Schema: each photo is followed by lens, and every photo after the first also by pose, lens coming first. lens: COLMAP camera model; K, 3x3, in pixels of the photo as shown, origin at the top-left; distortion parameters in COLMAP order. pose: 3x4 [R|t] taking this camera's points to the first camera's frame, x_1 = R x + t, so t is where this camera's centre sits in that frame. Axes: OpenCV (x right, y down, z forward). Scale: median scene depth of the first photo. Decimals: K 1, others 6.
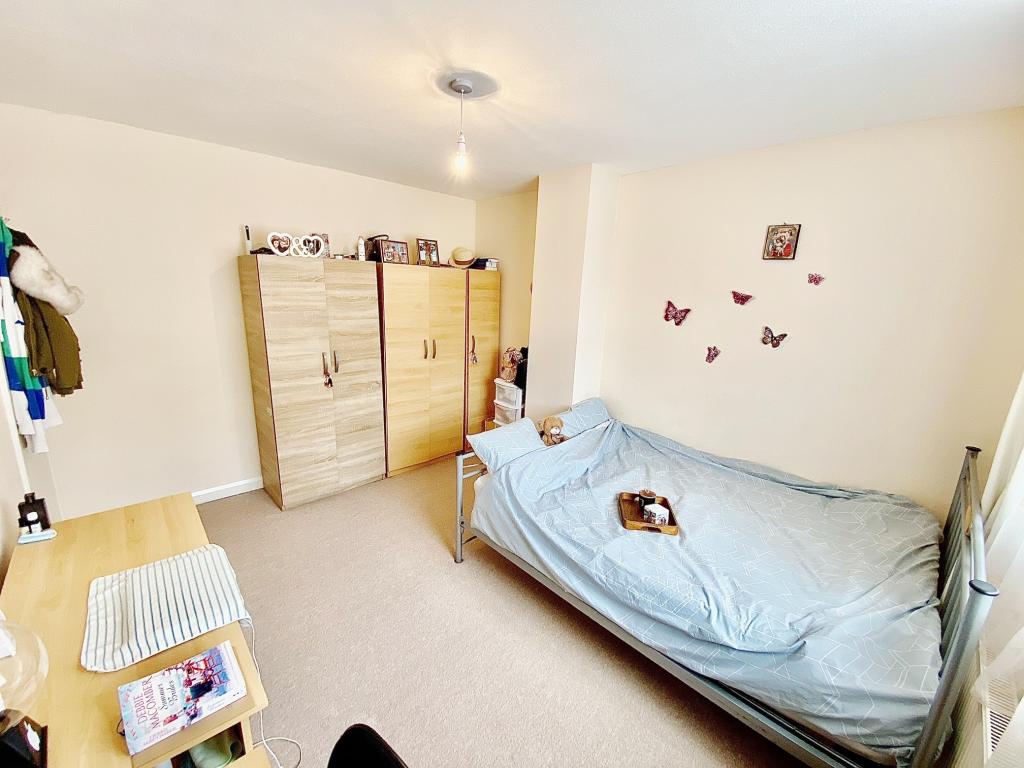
lens RADIAL K [[416.0, 0, 512.0], [0, 416.0, 384.0], [0, 0, 1]] dist [0.000280, -0.011746]
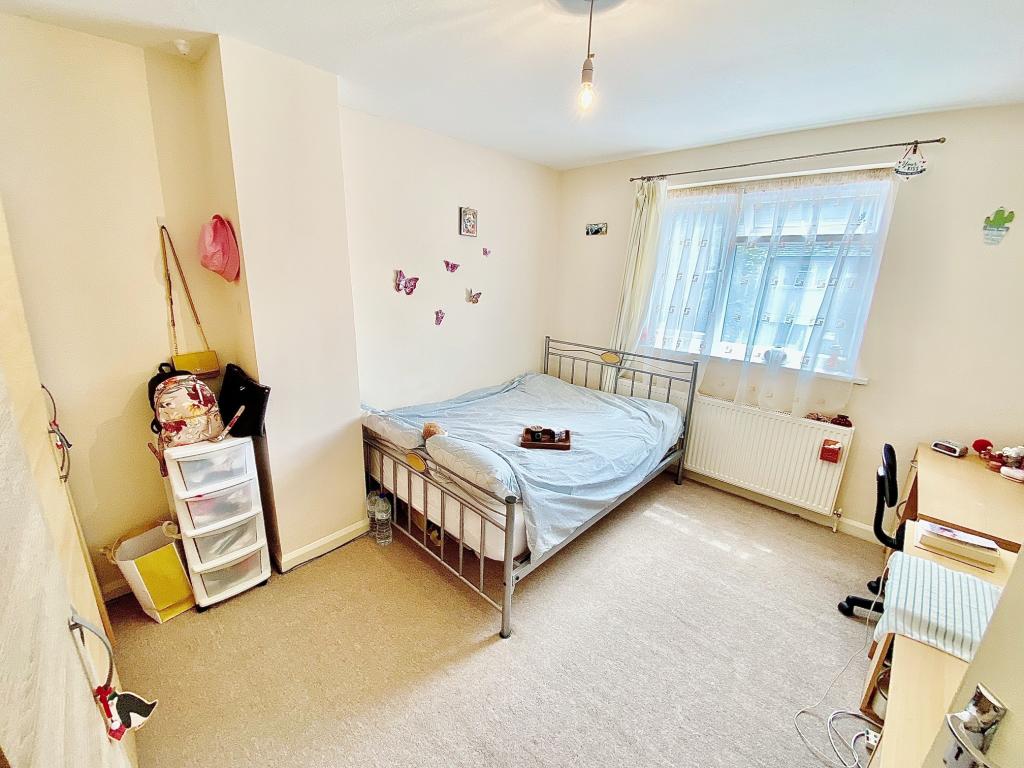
lens RADIAL K [[416.0, 0, 512.0], [0, 416.0, 384.0], [0, 0, 1]] dist [0.000280, -0.011746]
pose [[-0.060988, -0.307239, 0.949676, -0.667363], [0.186185, 0.931247, 0.313233, -0.219165], [-0.980620, 0.195919, 0.000408, 0.837723]]
